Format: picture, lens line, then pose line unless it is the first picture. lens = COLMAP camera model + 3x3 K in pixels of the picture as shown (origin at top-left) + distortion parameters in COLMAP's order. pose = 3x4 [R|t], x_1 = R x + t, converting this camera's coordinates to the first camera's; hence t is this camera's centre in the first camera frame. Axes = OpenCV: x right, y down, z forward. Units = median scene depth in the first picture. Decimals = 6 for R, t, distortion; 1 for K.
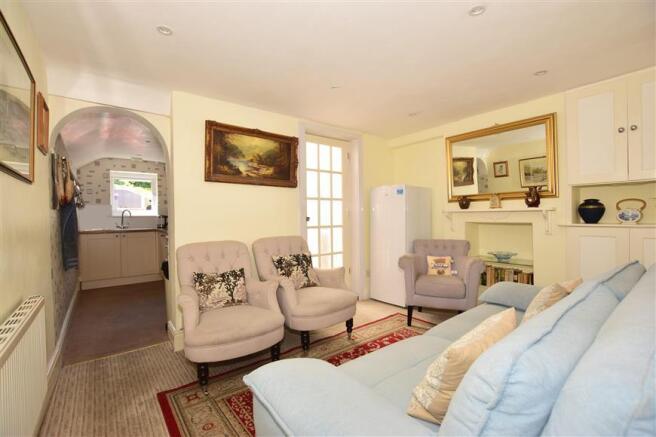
lens RADIAL K [[289.2, 0, 325.9], [0, 289.2, 218.8], [0, 0, 1]] dist [-0.004720, -0.000472]
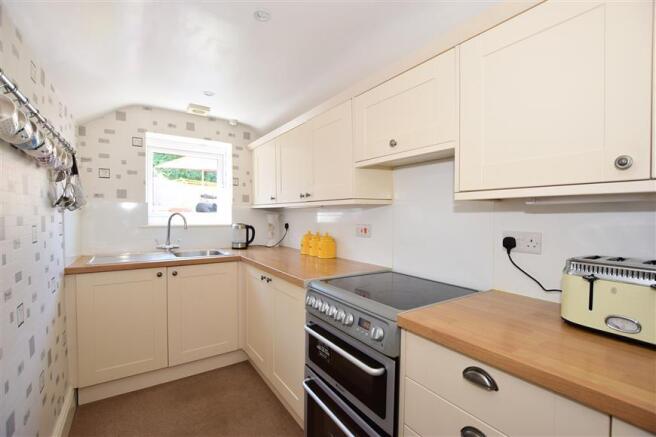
lens RADIAL K [[289.2, 0, 330.2], [0, 289.2, 215.9], [0, 0, 1]] dist [-0.004720, -0.000472]
pose [[0.998728, 0.013275, -0.048648, -0.413656], [-0.013836, 0.999842, -0.011201, -0.023921], [0.048492, 0.011860, 0.998753, 0.531788]]
